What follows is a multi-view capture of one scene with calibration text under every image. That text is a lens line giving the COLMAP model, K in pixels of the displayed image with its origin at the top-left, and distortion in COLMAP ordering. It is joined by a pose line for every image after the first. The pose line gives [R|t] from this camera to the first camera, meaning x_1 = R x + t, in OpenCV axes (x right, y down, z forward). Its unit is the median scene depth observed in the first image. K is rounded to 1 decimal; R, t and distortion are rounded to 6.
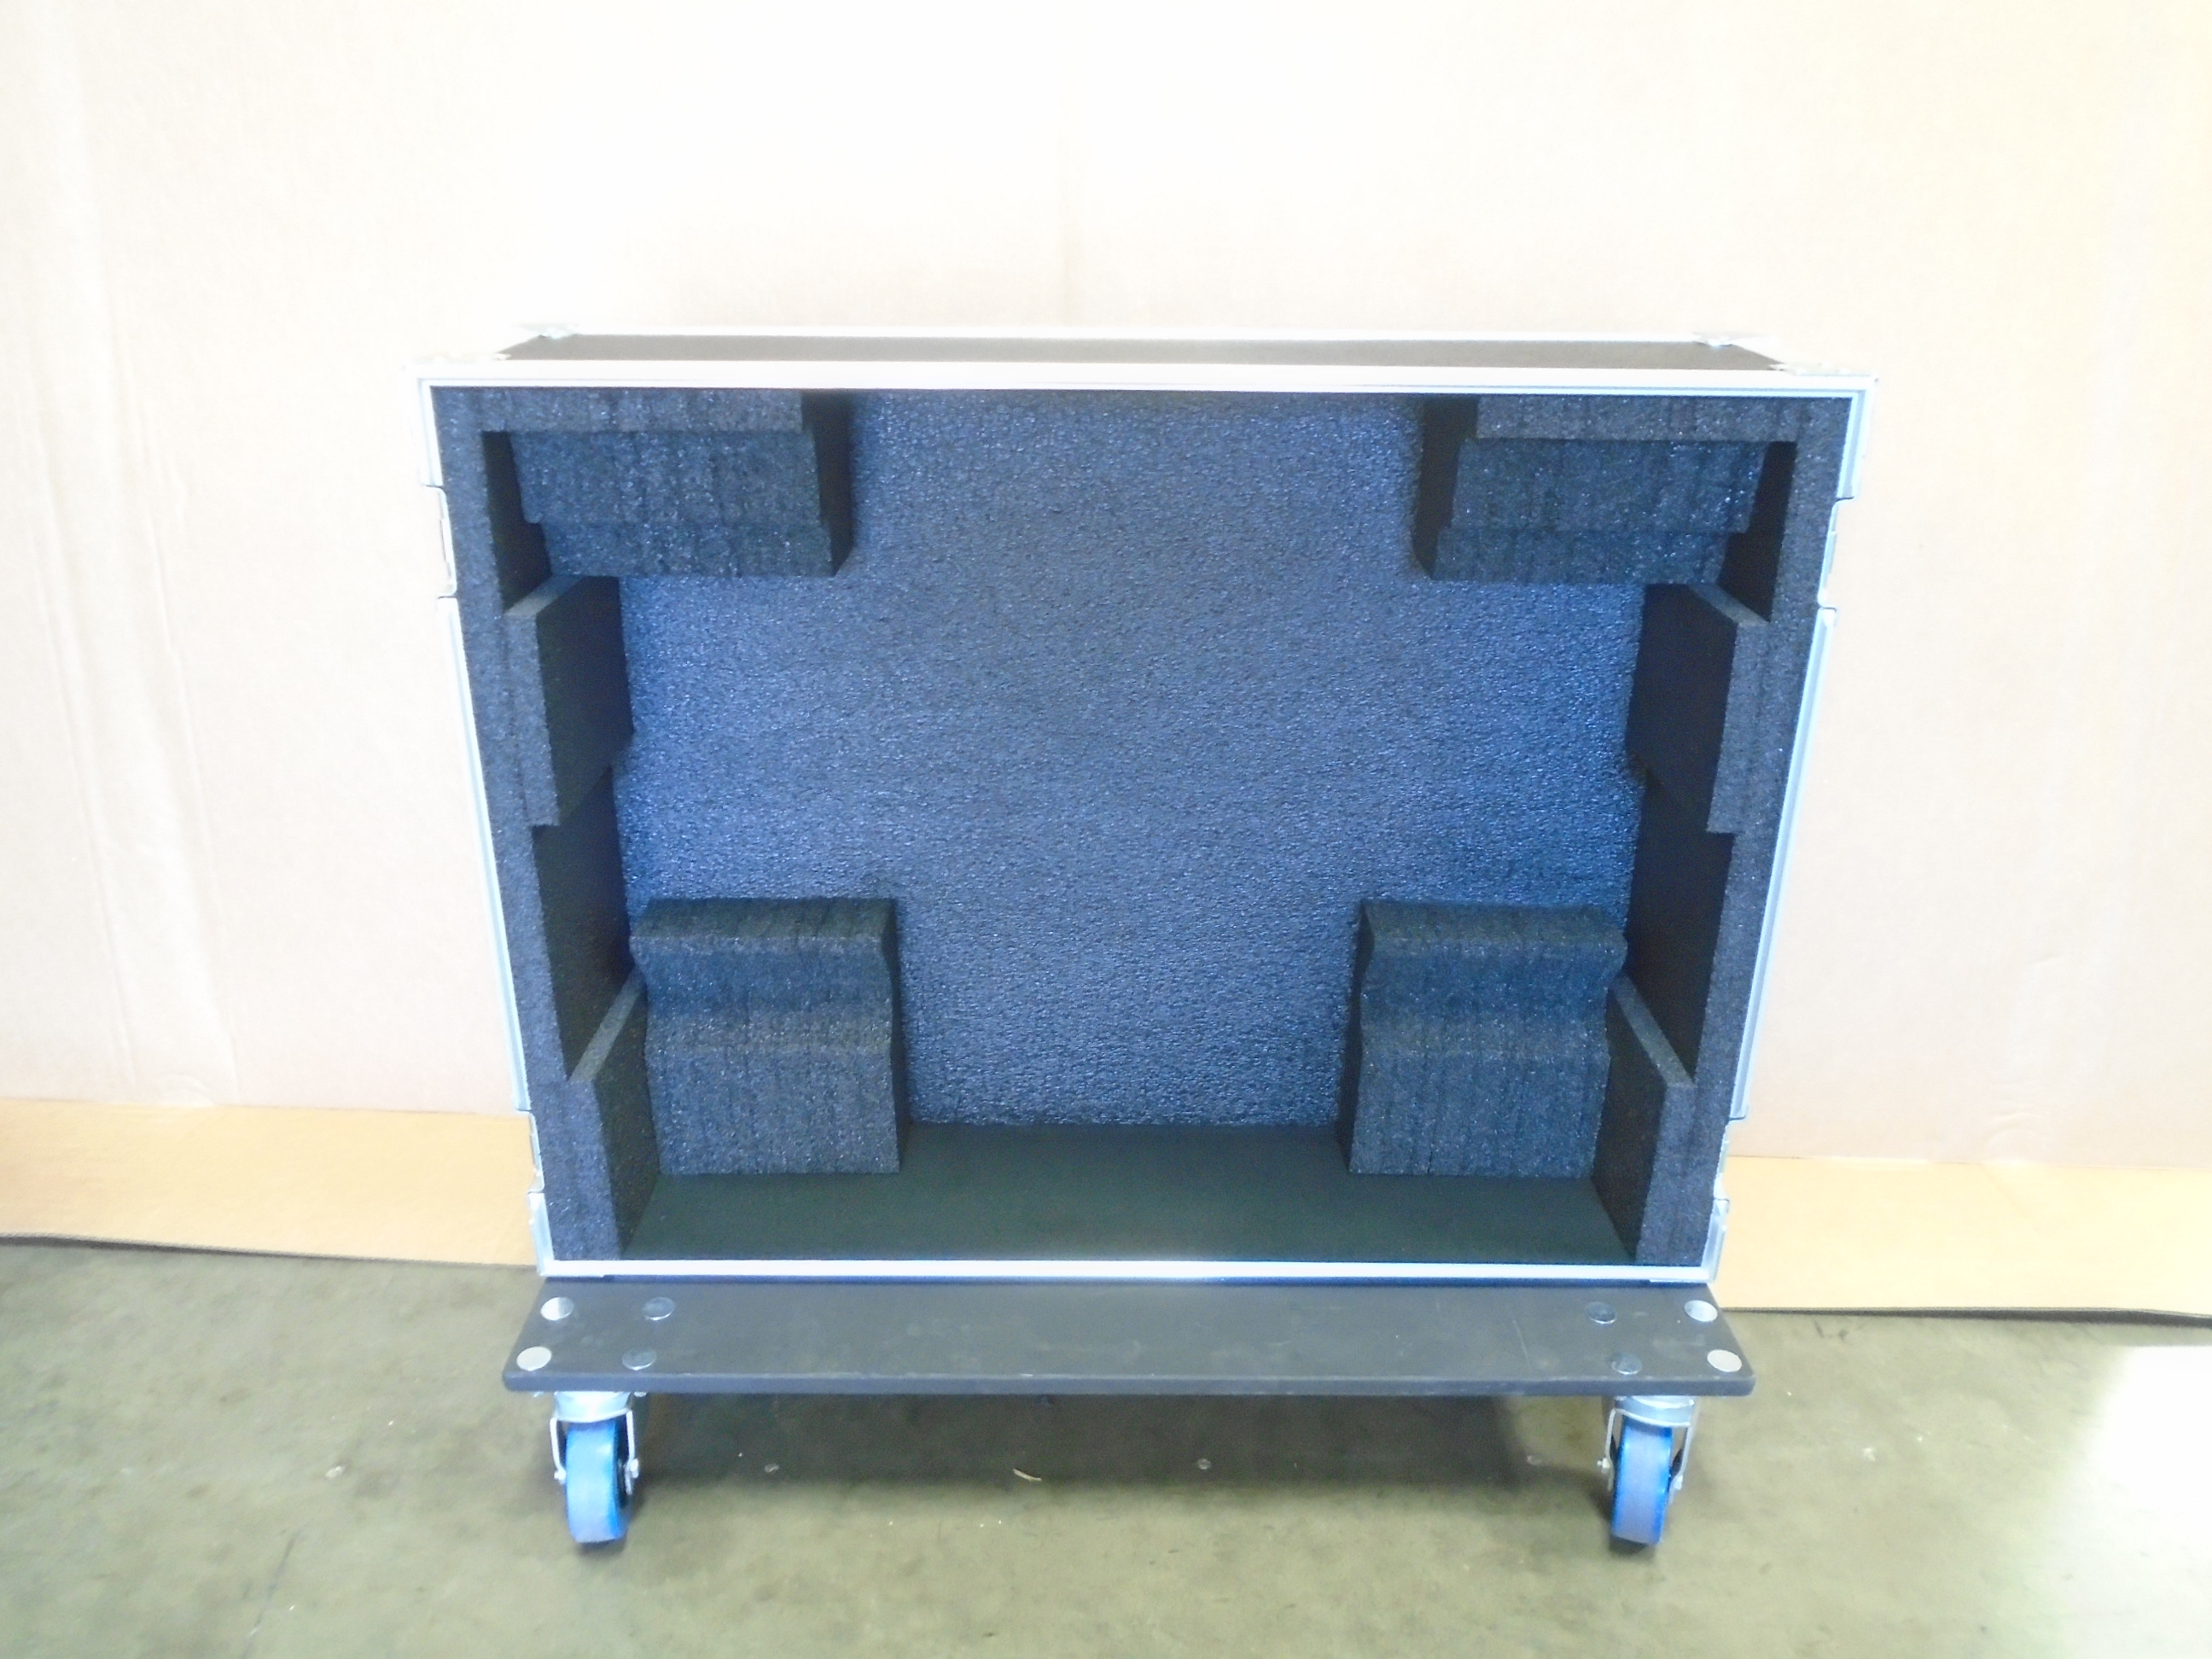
lens RADIAL K [[1710.4, 0, 1106.0], [0, 1710.4, 829.5], [0, 0, 1]] dist [-0.007969, -0.002833]
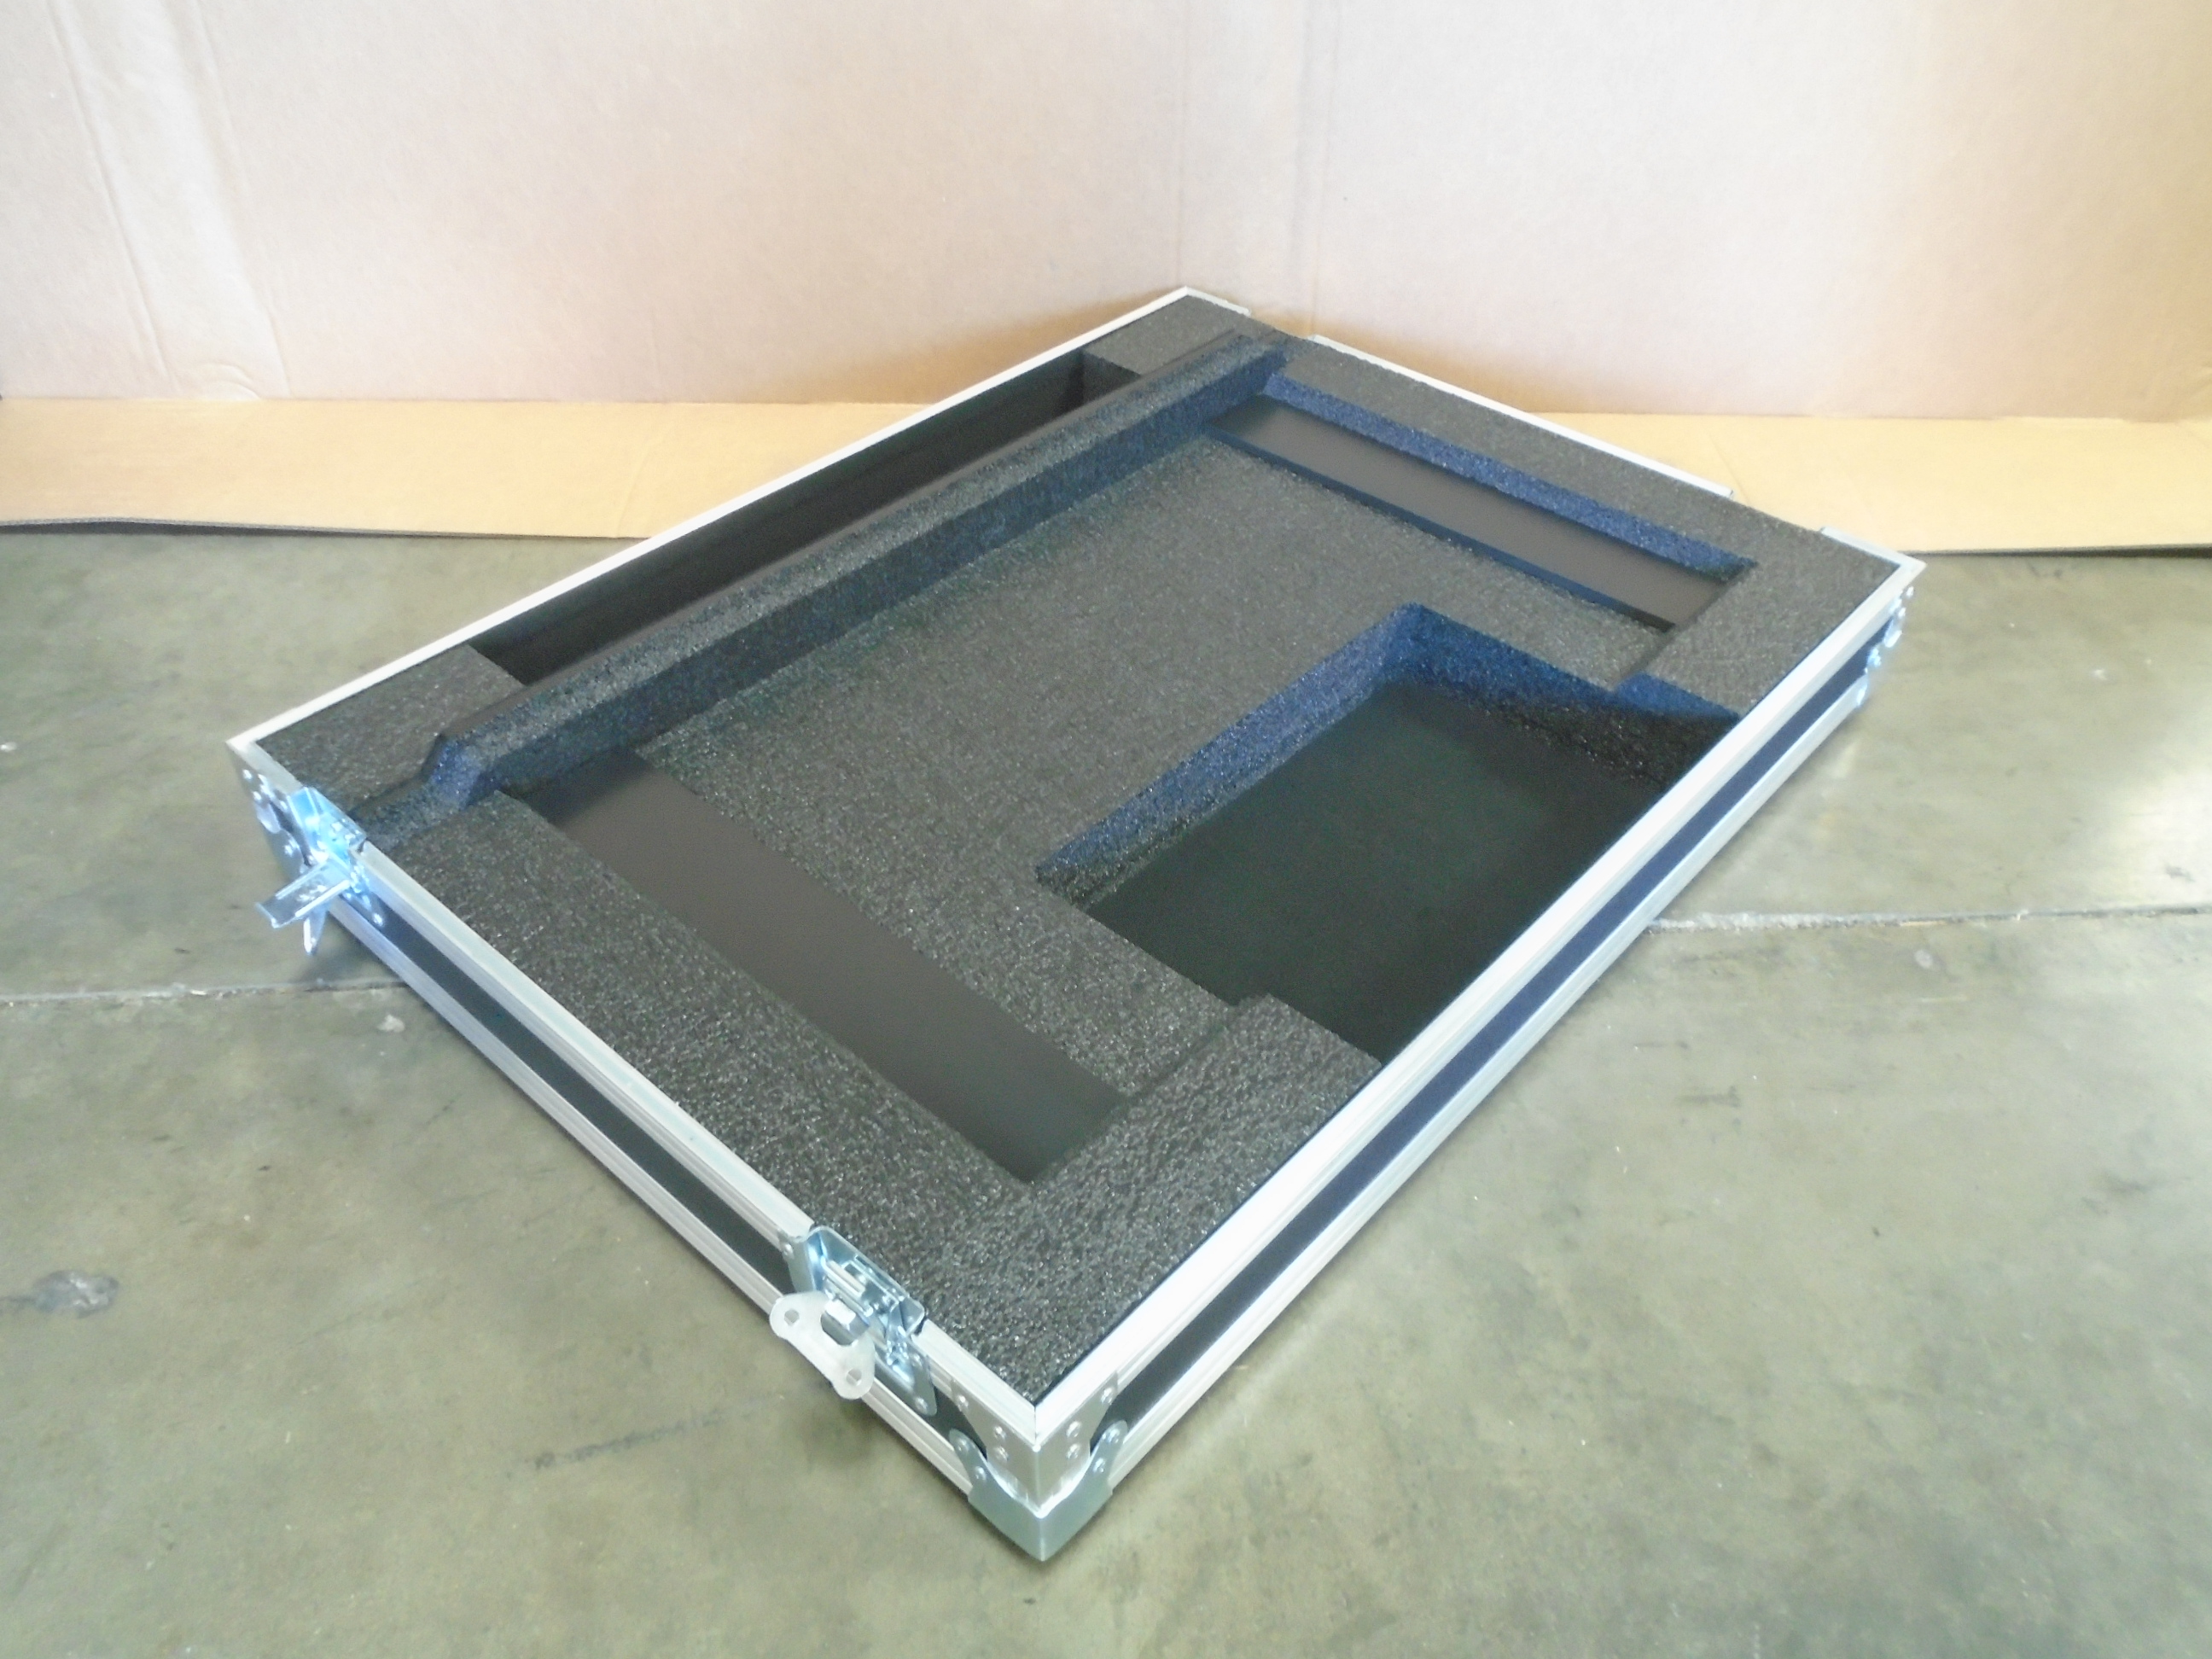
lens RADIAL K [[1710.4, 0, 1106.0], [0, 1710.4, 829.5], [0, 0, 1]] dist [-0.007969, -0.002833]
pose [[0.998869, -0.027375, 0.038866, -0.142599], [0.014357, 0.953096, 0.302328, 0.134235], [-0.045319, -0.301428, 0.952411, 0.067416]]
